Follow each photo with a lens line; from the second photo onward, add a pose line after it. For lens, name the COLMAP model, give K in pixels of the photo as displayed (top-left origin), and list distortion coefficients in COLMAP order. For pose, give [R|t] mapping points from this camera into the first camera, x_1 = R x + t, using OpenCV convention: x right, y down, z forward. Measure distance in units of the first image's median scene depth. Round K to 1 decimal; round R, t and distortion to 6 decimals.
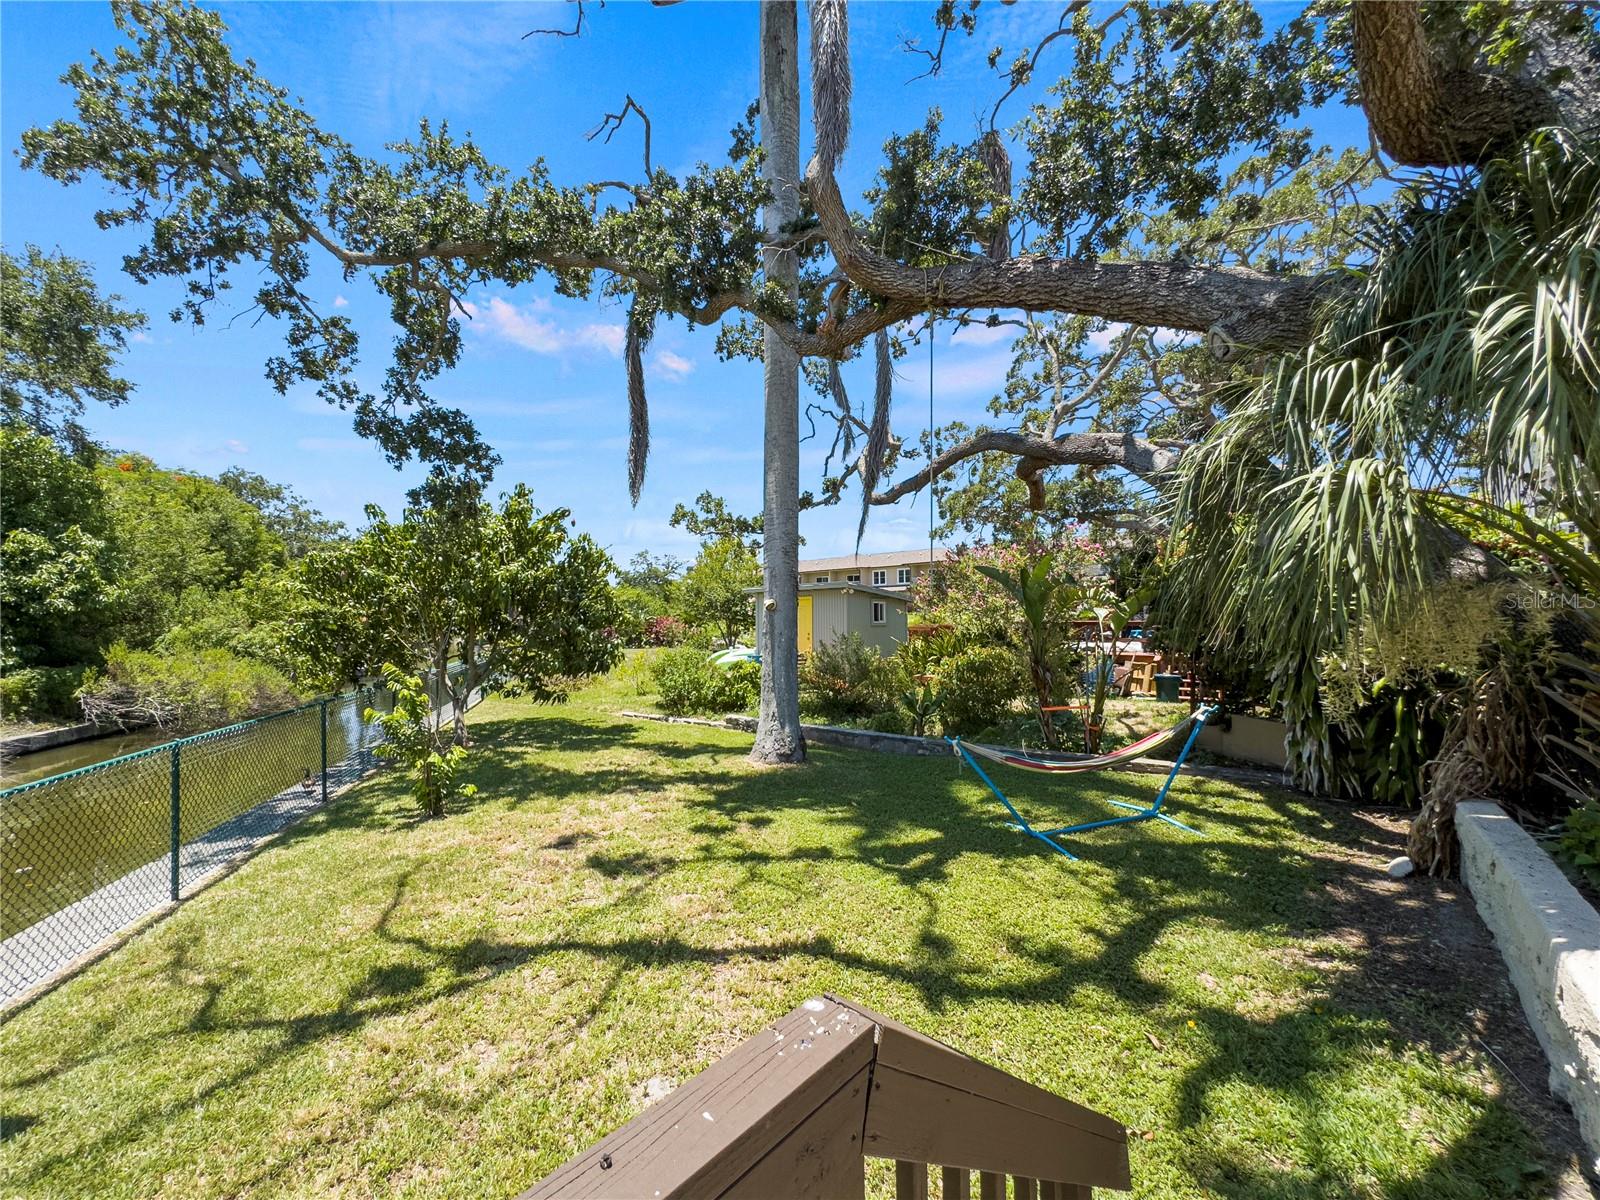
lens RADIAL K [[652.6, 0, 798.4], [0, 652.6, 612.6], [0, 0, 1]] dist [0.001729, 0.000626]
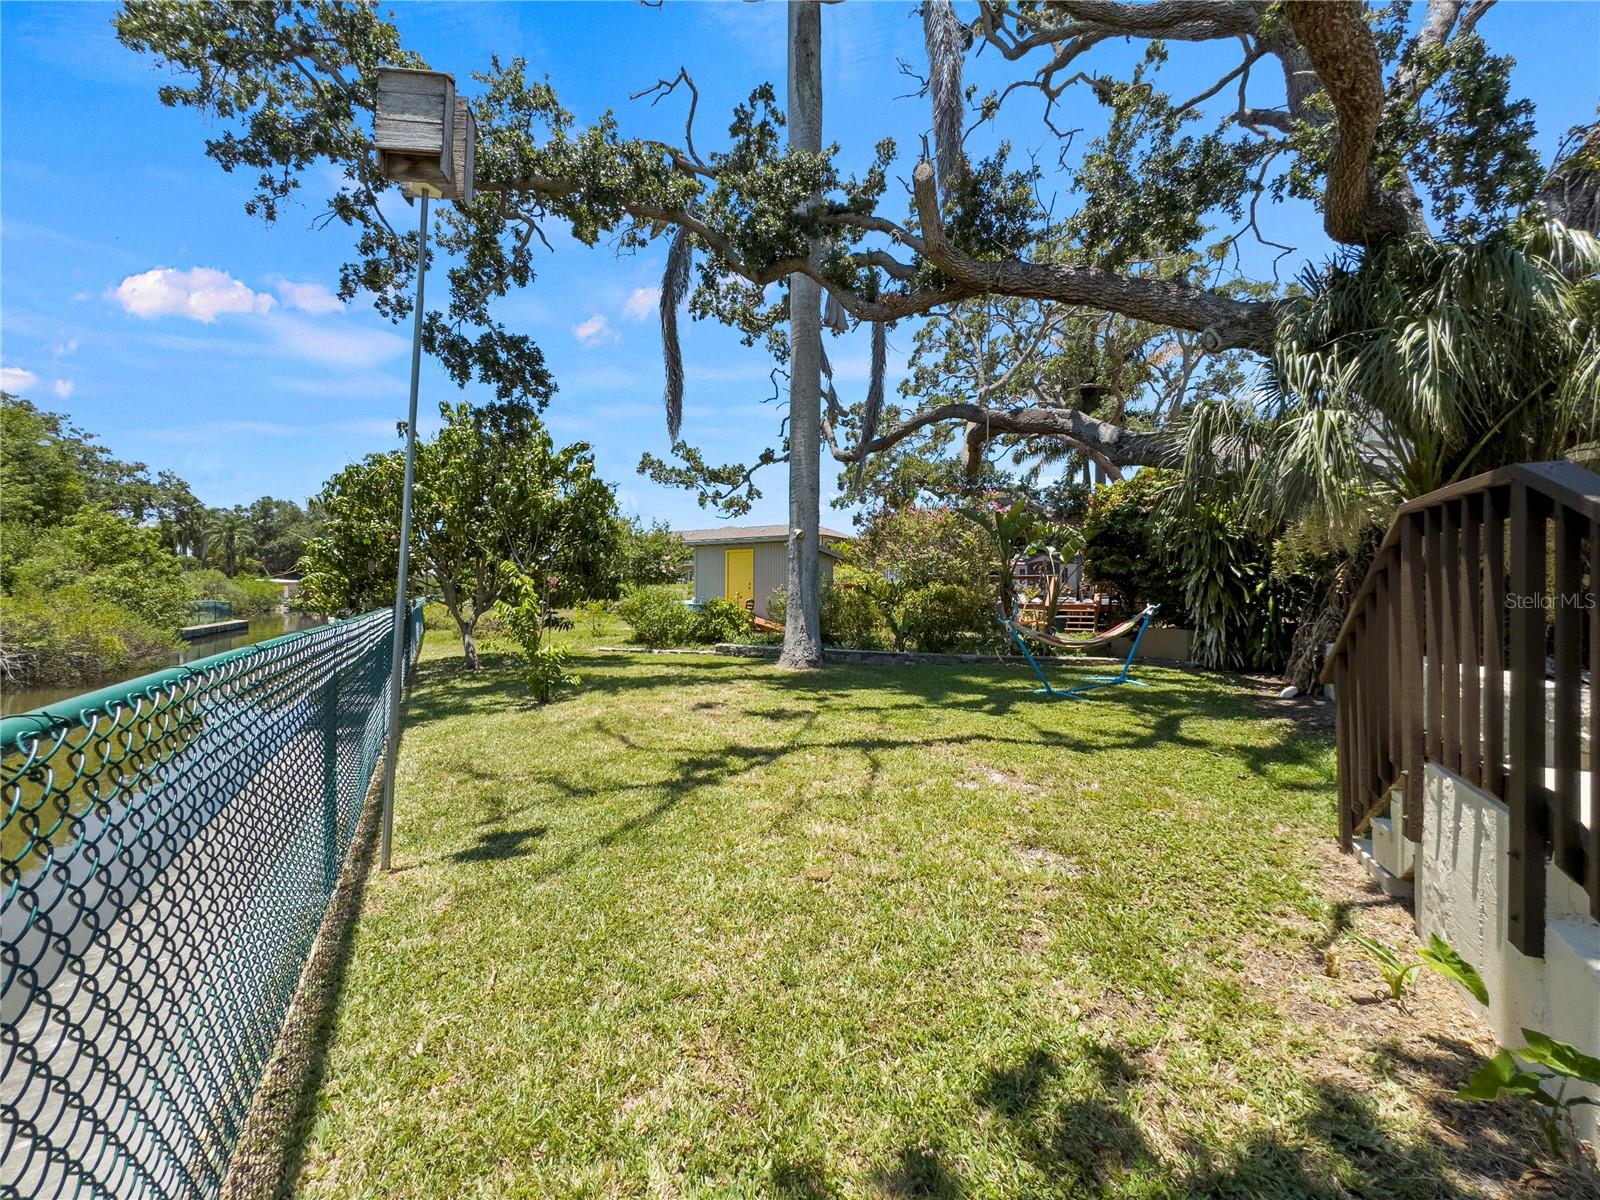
lens RADIAL K [[644.3, 0, 800.1], [0, 644.3, 599.0], [0, 0, 1]] dist [0.001330, 0.000099]
pose [[0.972748, 0.011481, 0.231581, -0.315168], [-0.014515, 0.999830, 0.011398, 0.093827], [-0.231411, -0.014449, 0.972749, -0.120550]]
